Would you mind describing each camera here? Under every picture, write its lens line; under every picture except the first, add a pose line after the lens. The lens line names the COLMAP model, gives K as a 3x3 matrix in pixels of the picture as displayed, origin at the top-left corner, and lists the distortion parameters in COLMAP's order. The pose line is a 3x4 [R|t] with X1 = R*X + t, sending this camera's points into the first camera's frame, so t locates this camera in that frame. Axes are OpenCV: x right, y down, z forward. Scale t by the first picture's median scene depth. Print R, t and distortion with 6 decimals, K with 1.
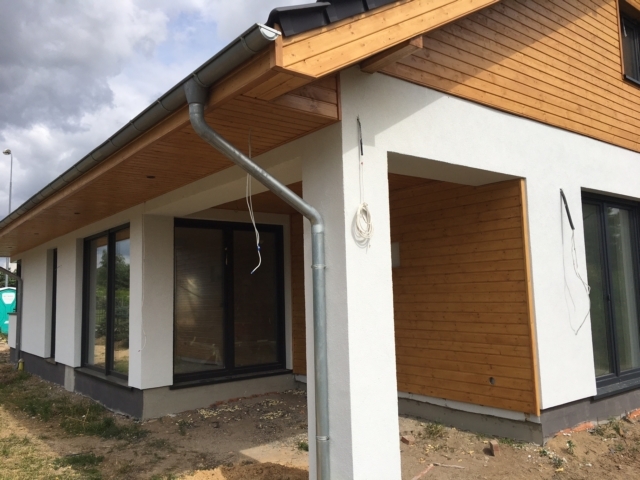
lens RADIAL K [[539.8, 0, 314.6], [0, 539.8, 241.0], [0, 0, 1]] dist [0.073265, -0.105074]
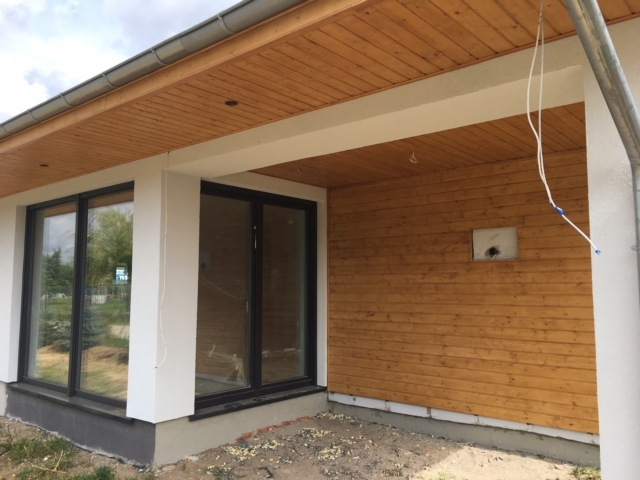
lens RADIAL K [[539.8, 0, 314.6], [0, 539.8, 241.0], [0, 0, 1]] dist [0.073265, -0.105074]
pose [[0.979221, 0.043497, 0.198075, -0.257942], [-0.045115, 0.998975, 0.003657, 0.029957], [-0.197713, -0.012517, 0.980180, 0.279779]]
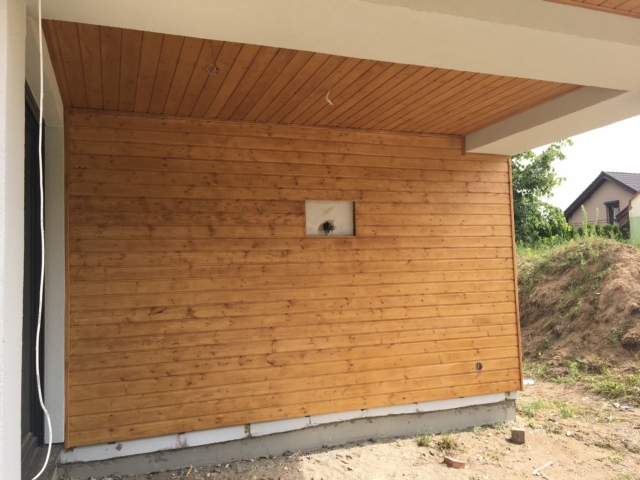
lens RADIAL K [[539.8, 0, 314.6], [0, 539.8, 241.0], [0, 0, 1]] dist [0.073265, -0.105074]
pose [[0.300023, 0.078336, 0.950710, -0.500847], [-0.070352, 0.995726, -0.059843, 0.094061], [-0.951334, -0.048930, 0.304252, 0.772928]]
